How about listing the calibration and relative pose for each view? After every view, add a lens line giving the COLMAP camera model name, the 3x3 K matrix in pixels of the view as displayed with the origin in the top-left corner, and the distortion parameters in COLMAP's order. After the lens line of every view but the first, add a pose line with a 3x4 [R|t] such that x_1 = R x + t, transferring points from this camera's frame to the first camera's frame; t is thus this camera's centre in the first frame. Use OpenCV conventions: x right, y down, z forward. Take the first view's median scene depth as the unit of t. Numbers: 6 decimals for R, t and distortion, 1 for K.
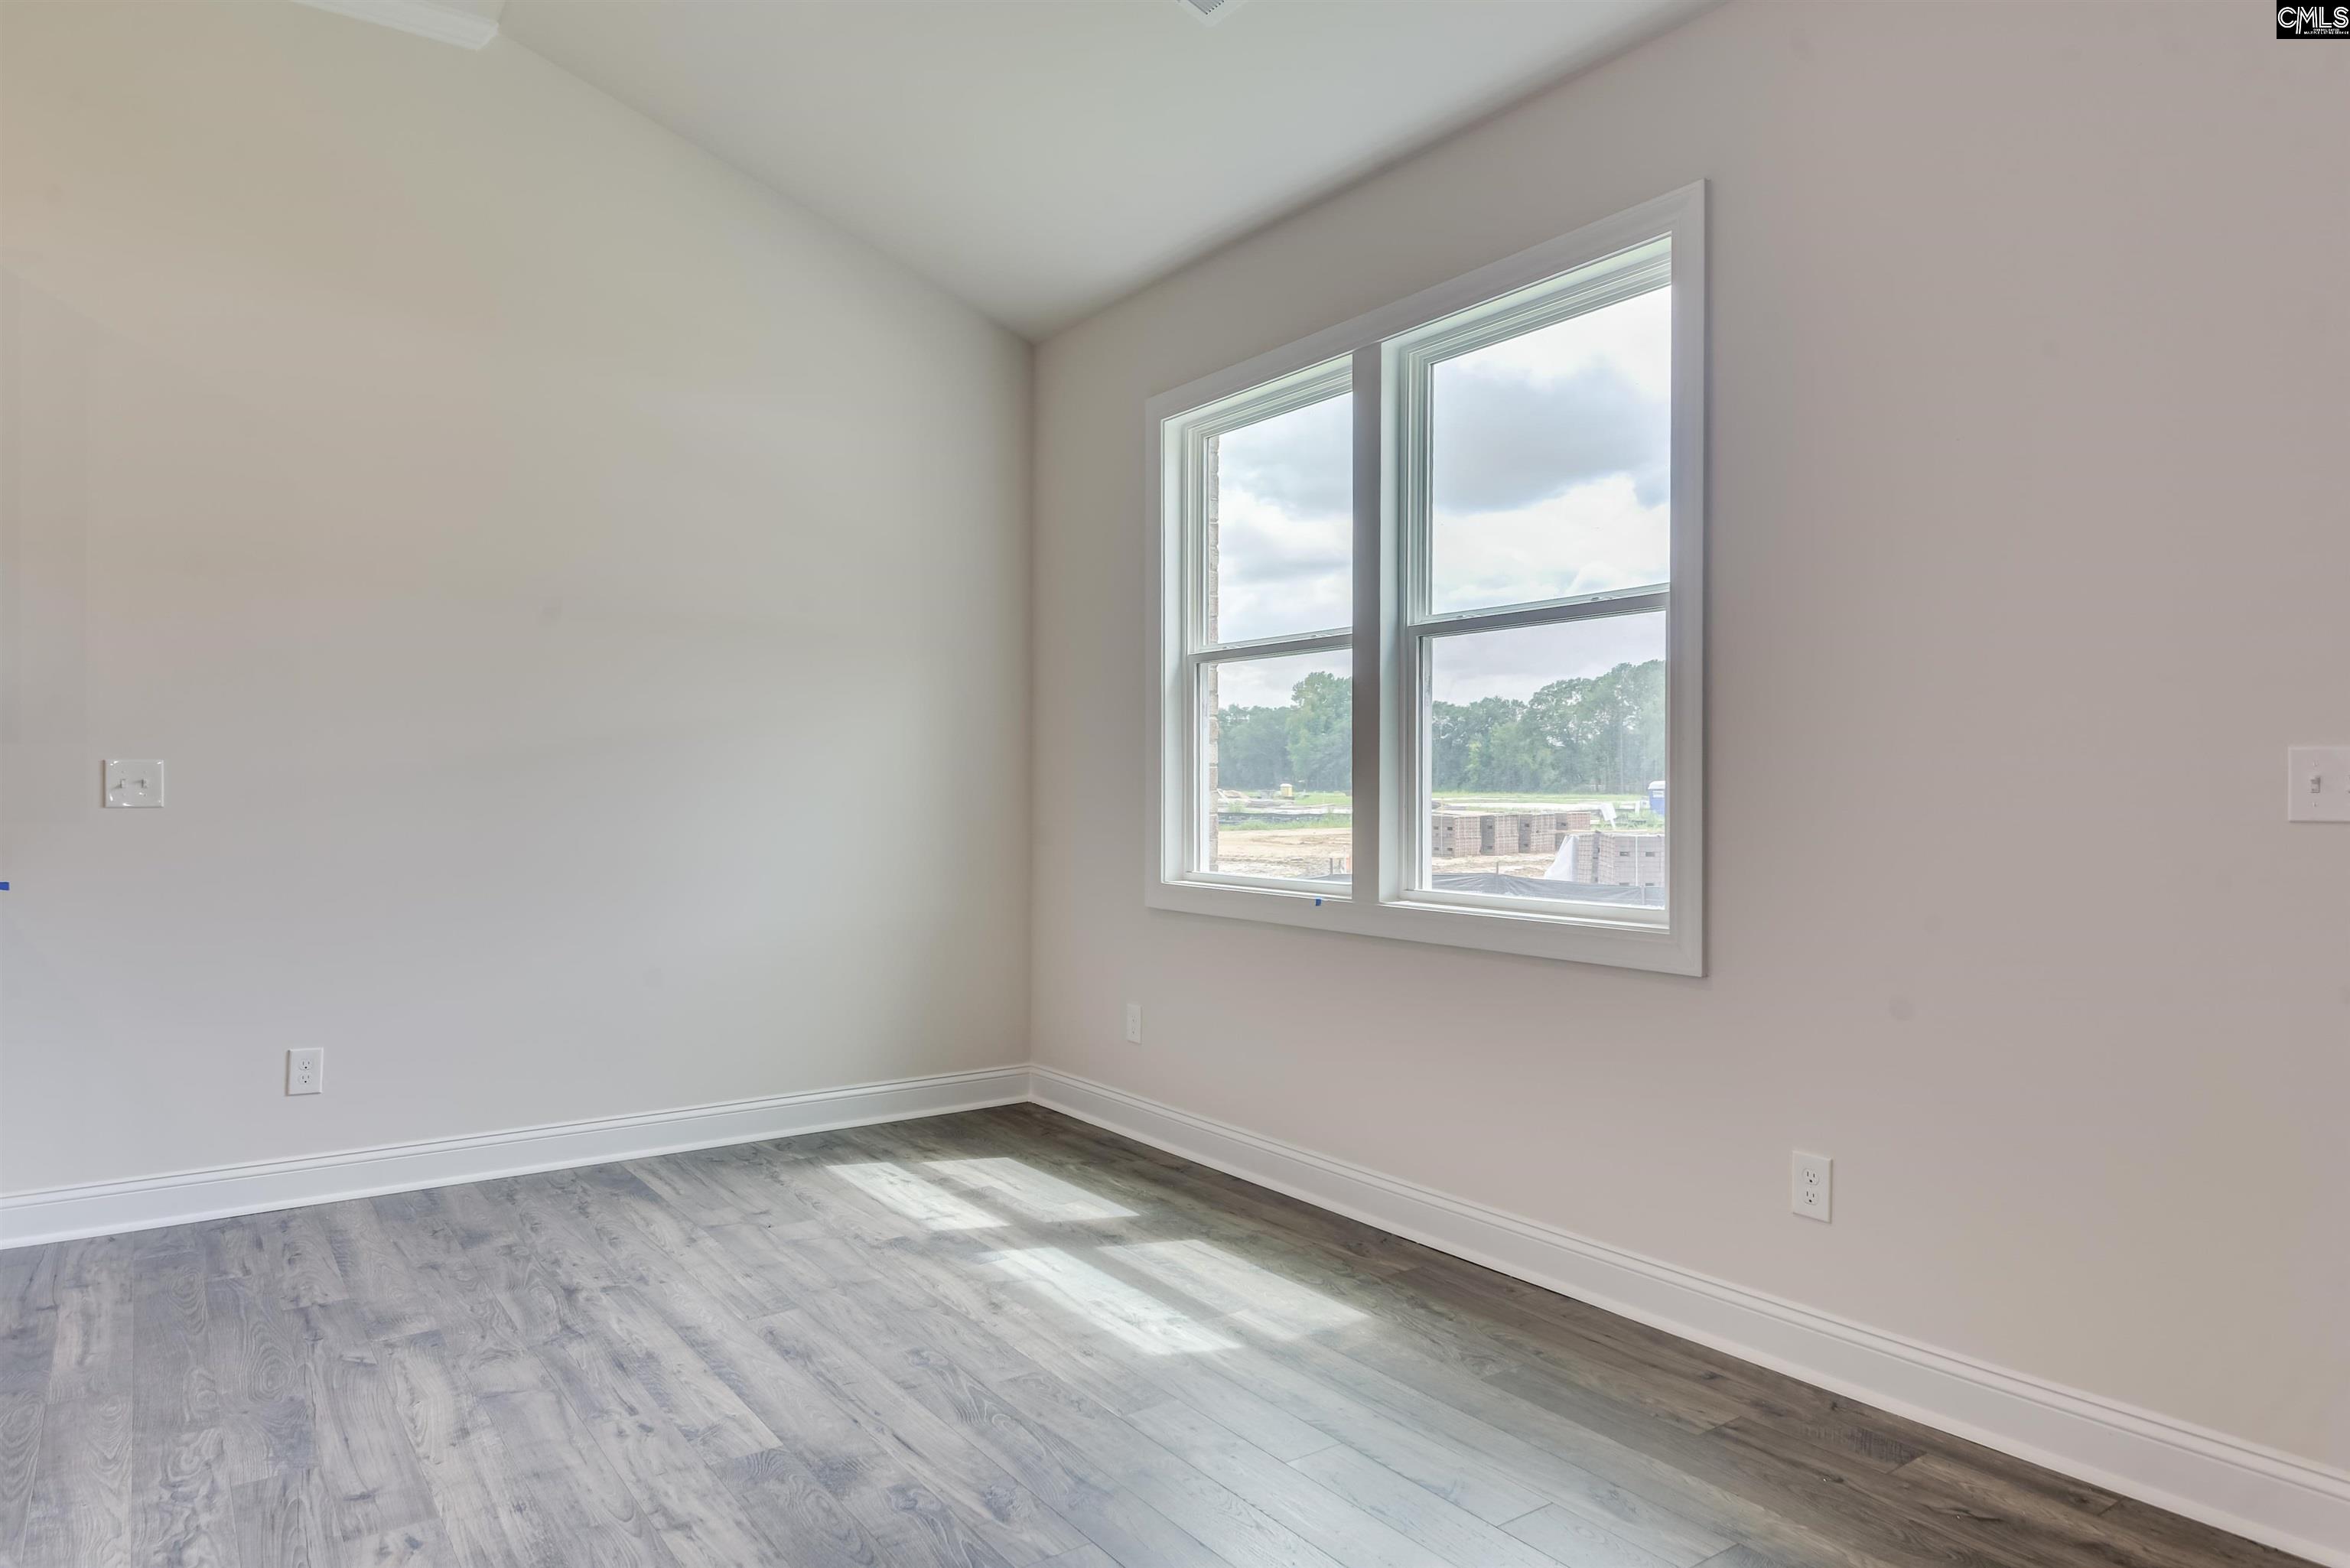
lens RADIAL K [[1436.3, 0, 1174.2], [0, 1436.3, 825.8], [0, 0, 1]] dist [0.001751, -0.009810]
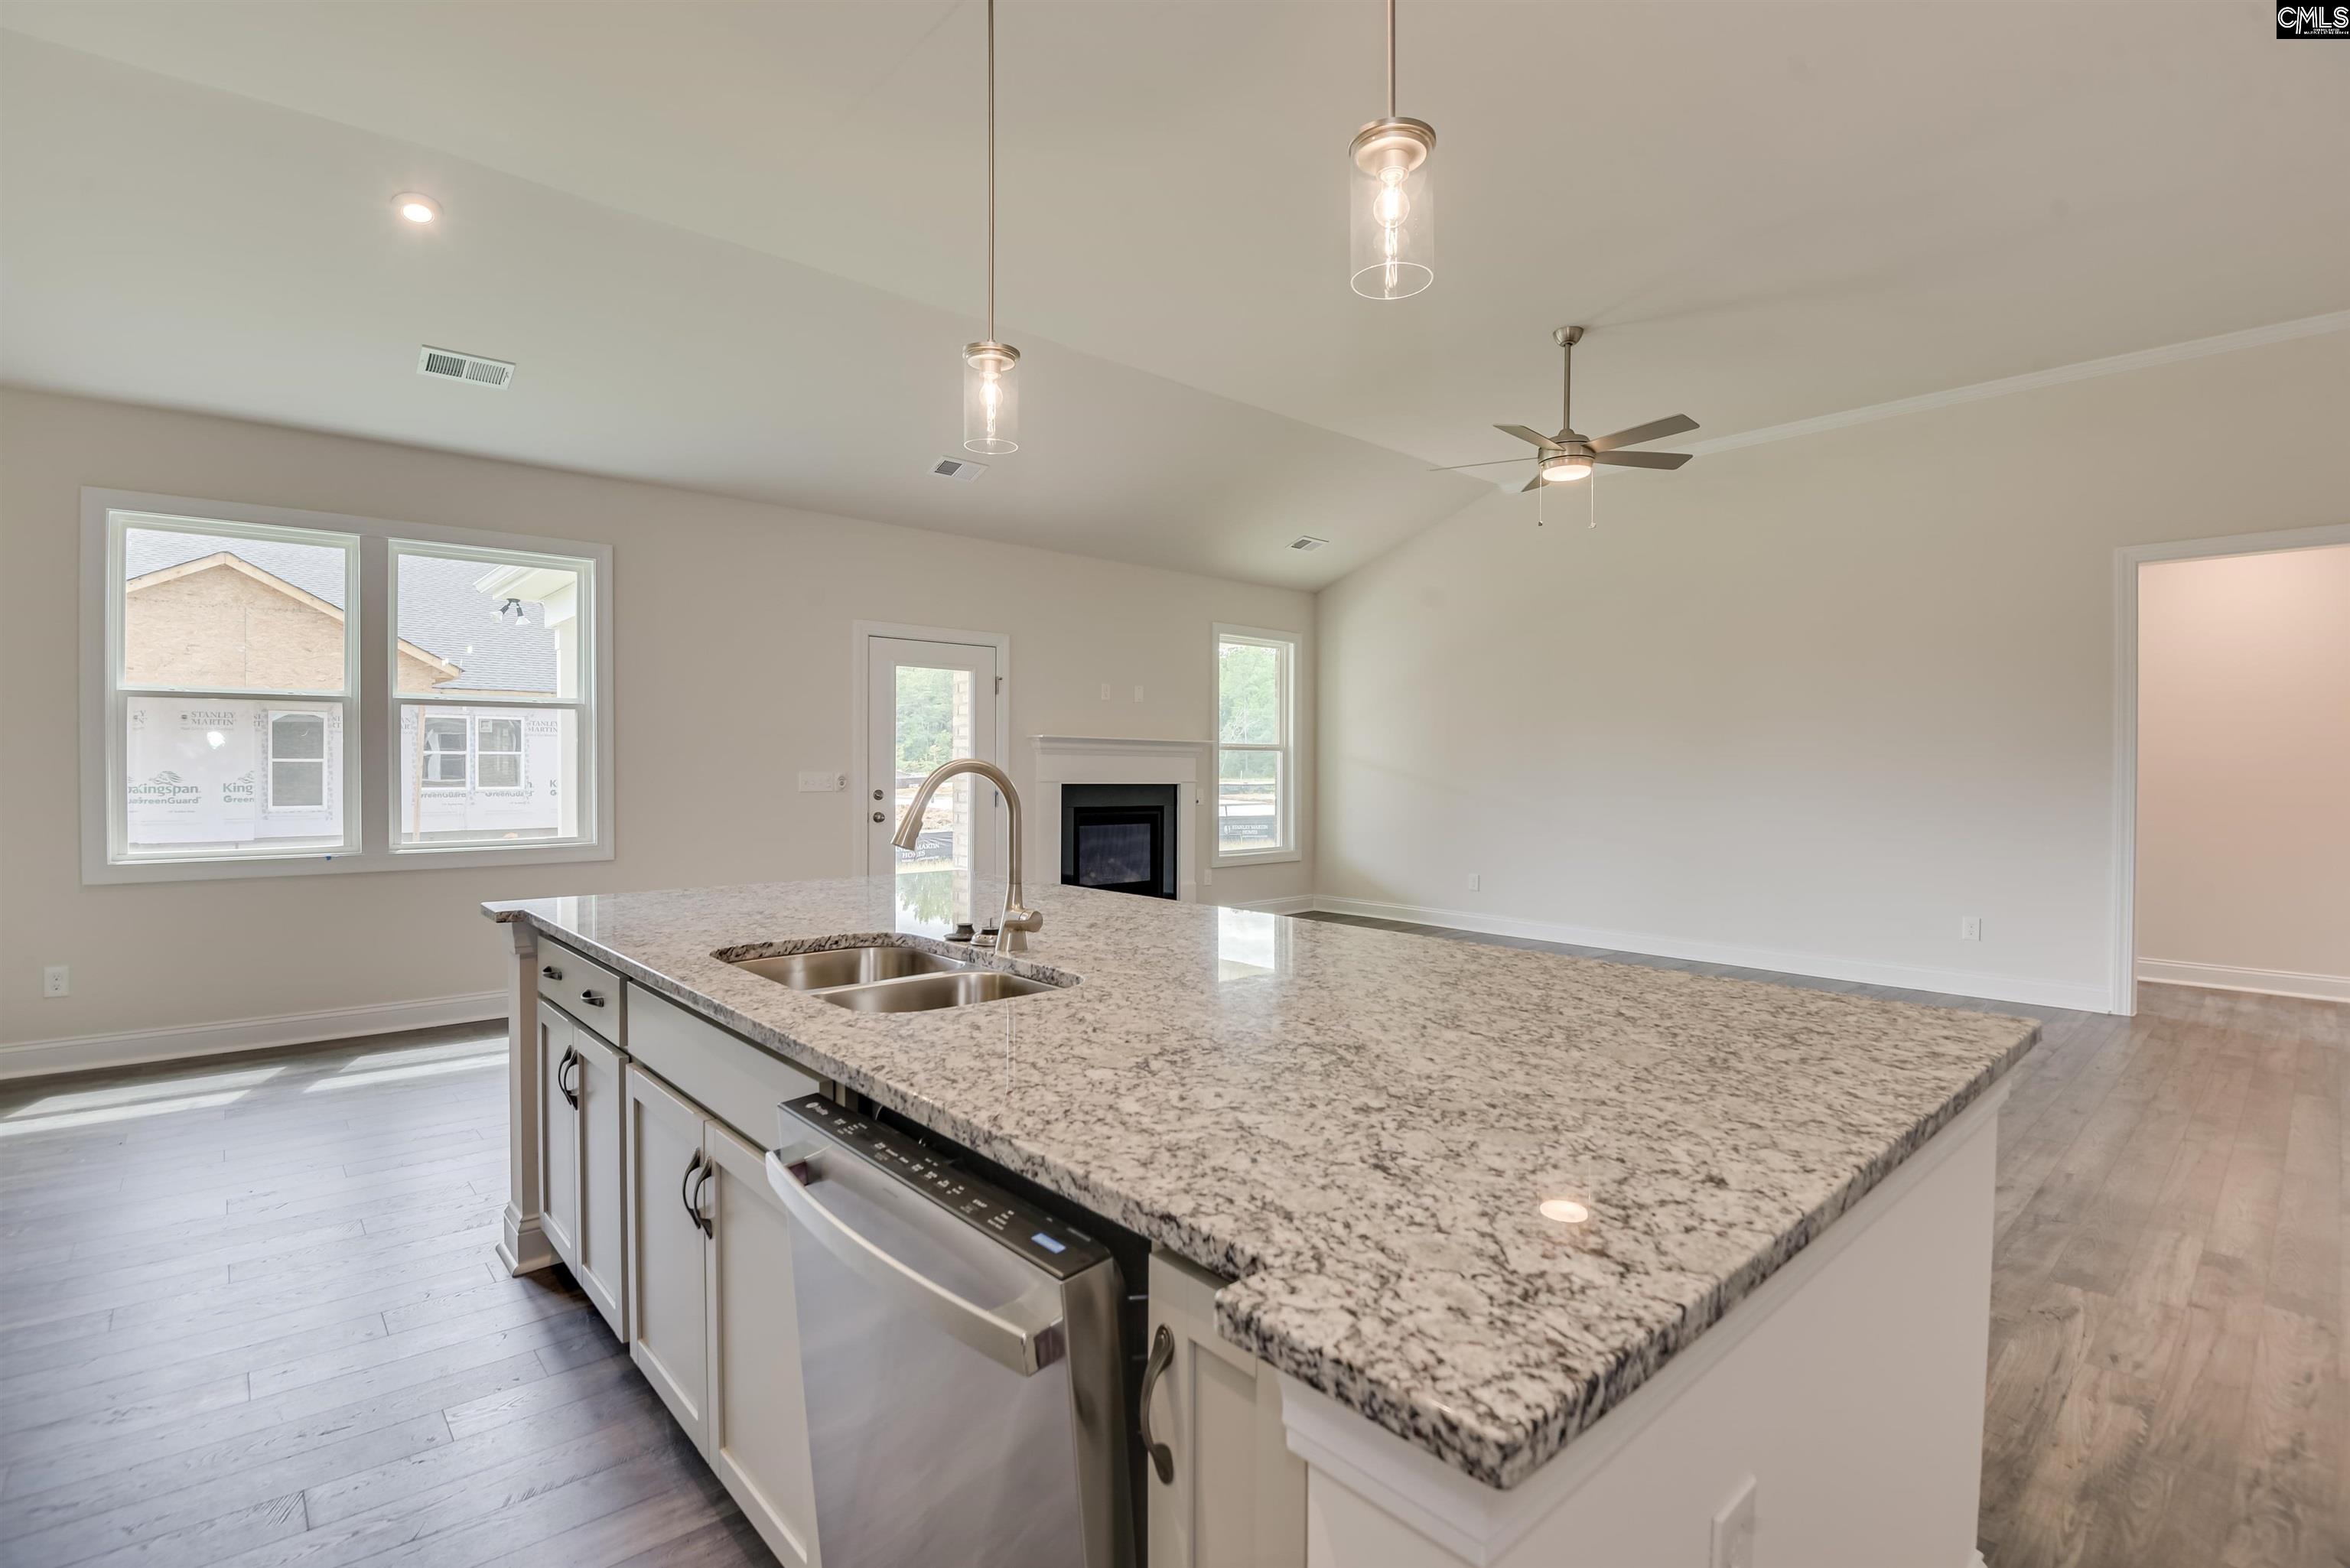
lens RADIAL K [[1108.2, 0, 1193.6], [0, 1108.2, 782.0], [0, 0, 1]] dist [-0.024602, -0.005505]
pose [[-0.152443, -0.016023, 0.988182, -1.406165], [0.023810, 0.999519, 0.019880, -0.039096], [-0.988025, 0.026559, -0.151988, 0.232288]]
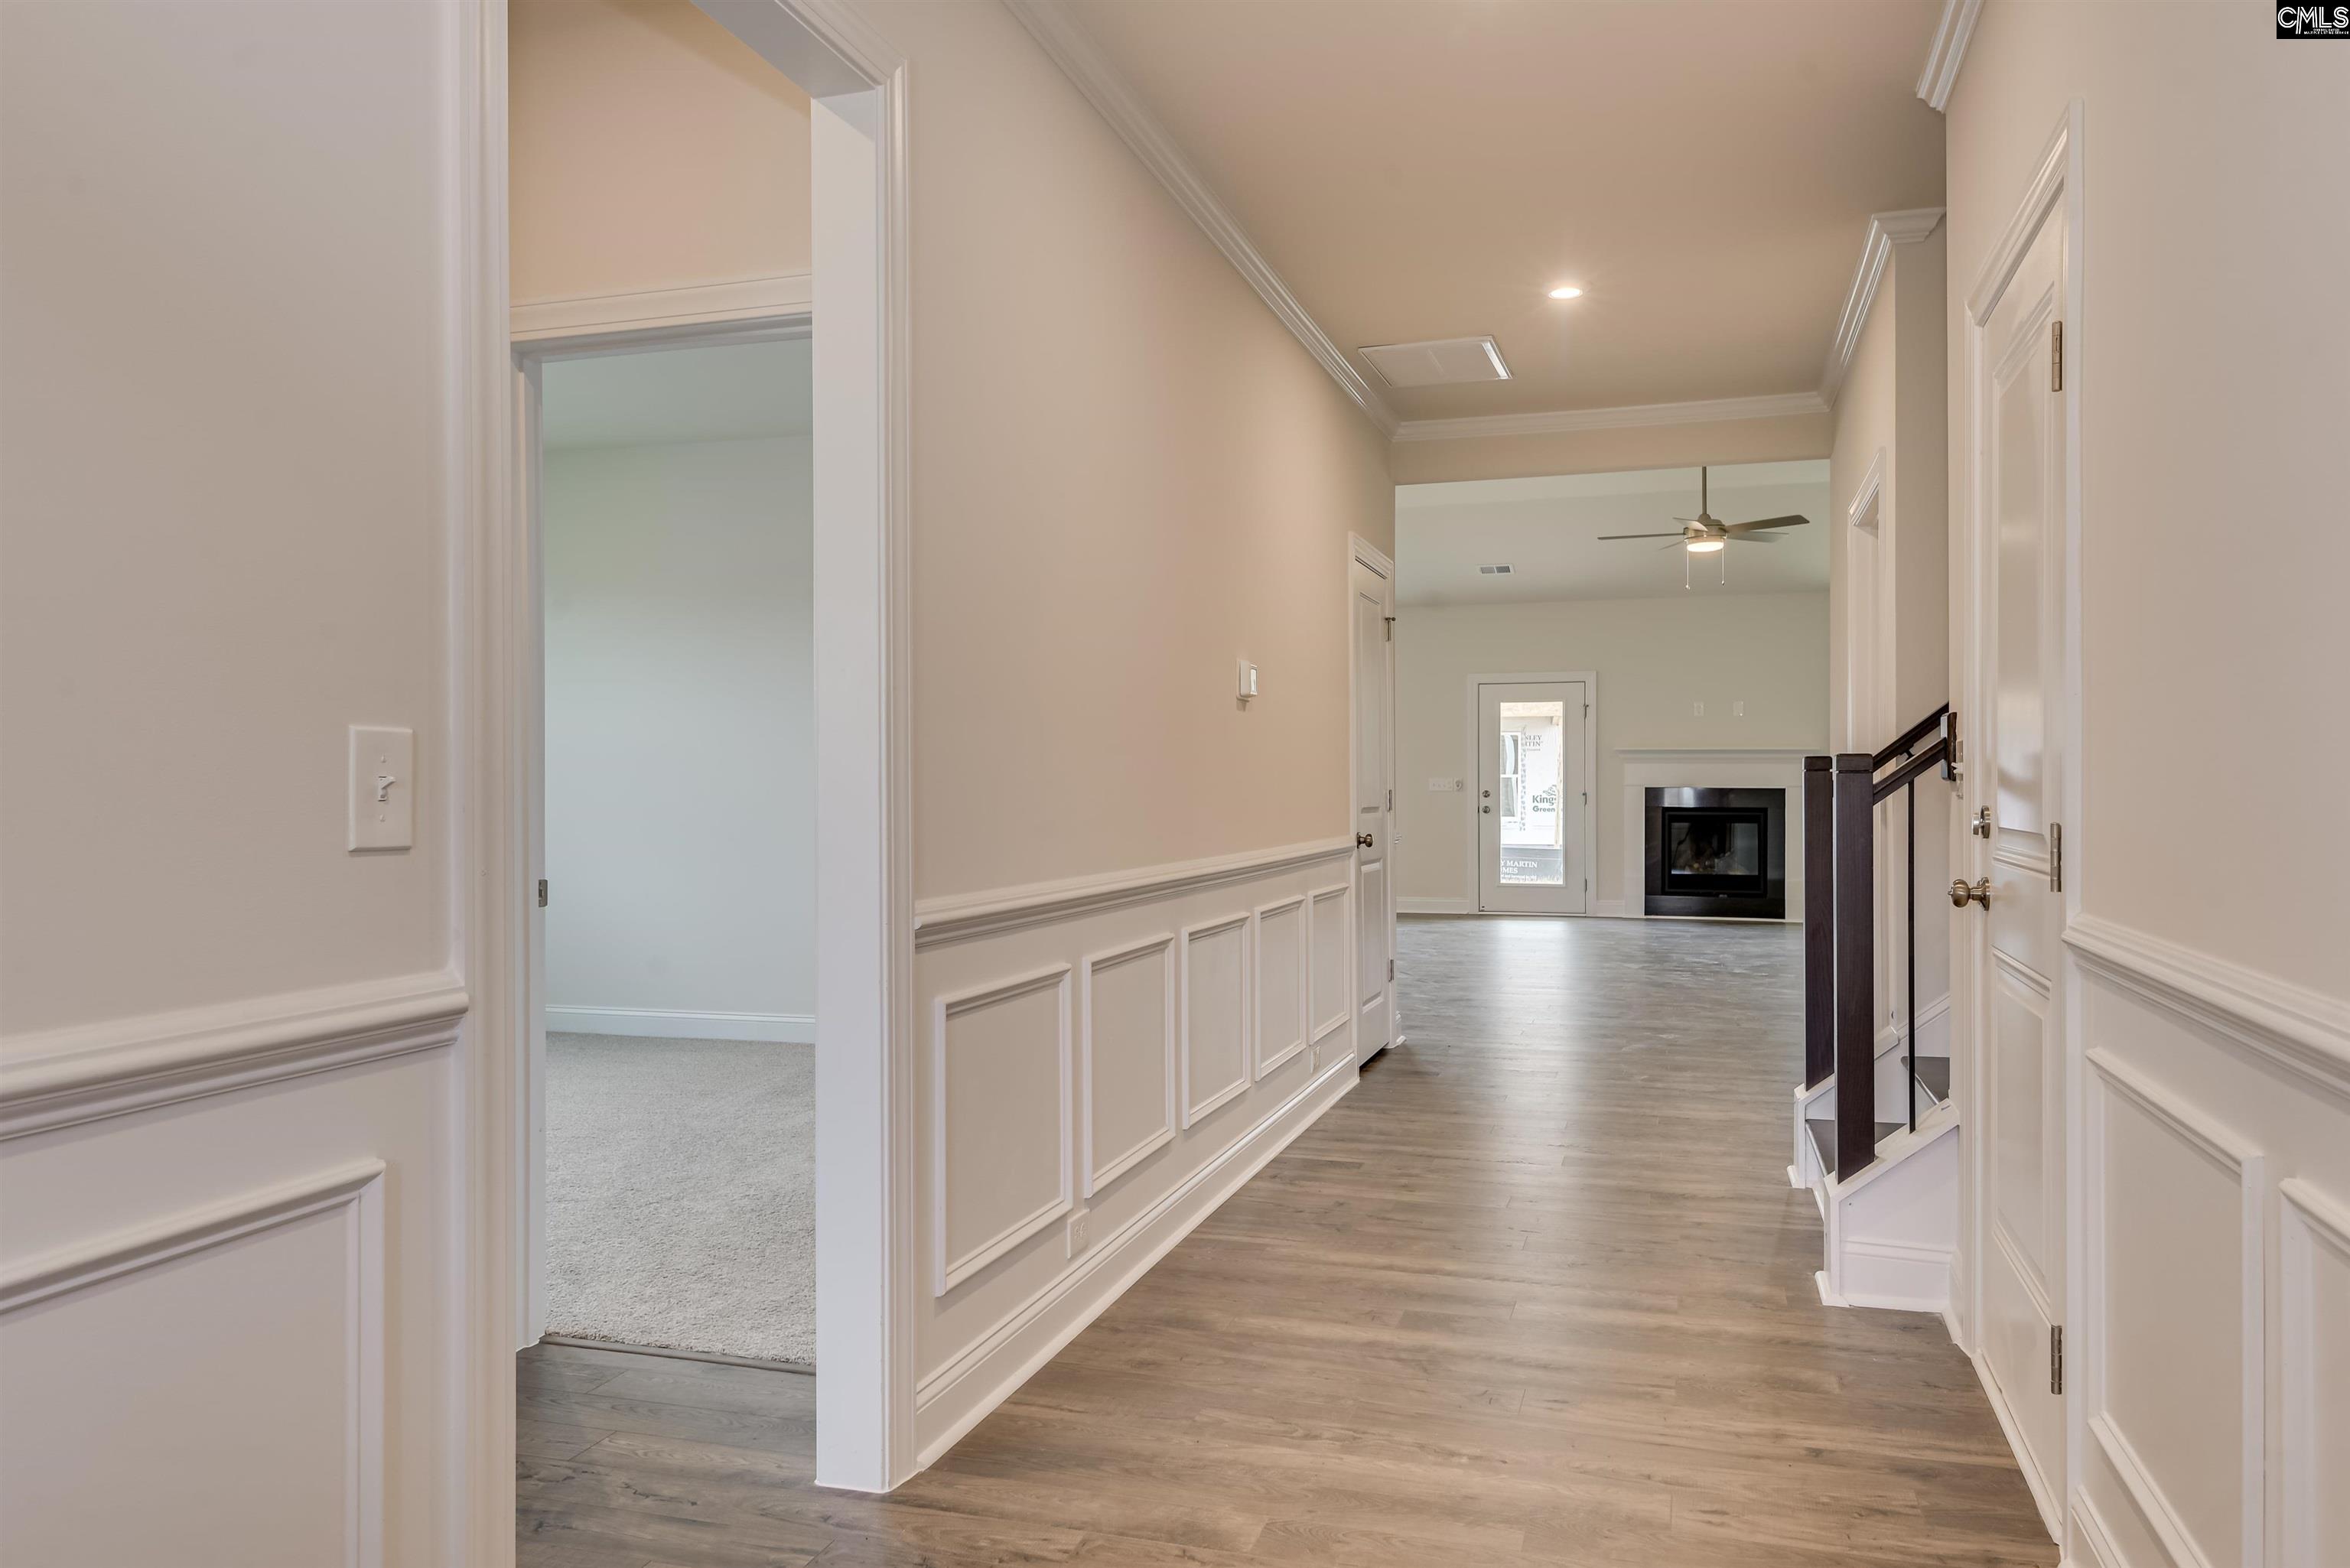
lens RADIAL K [[1706.9, 0, 1184.5], [0, 1706.9, 787.1], [0, 0, 1]] dist [-0.013616, -0.000706]
pose [[0.783215, -0.008022, 0.621699, -2.643837], [0.022550, 0.999625, -0.015510, 0.039011], [-0.621342, 0.026167, 0.783103, -2.341718]]
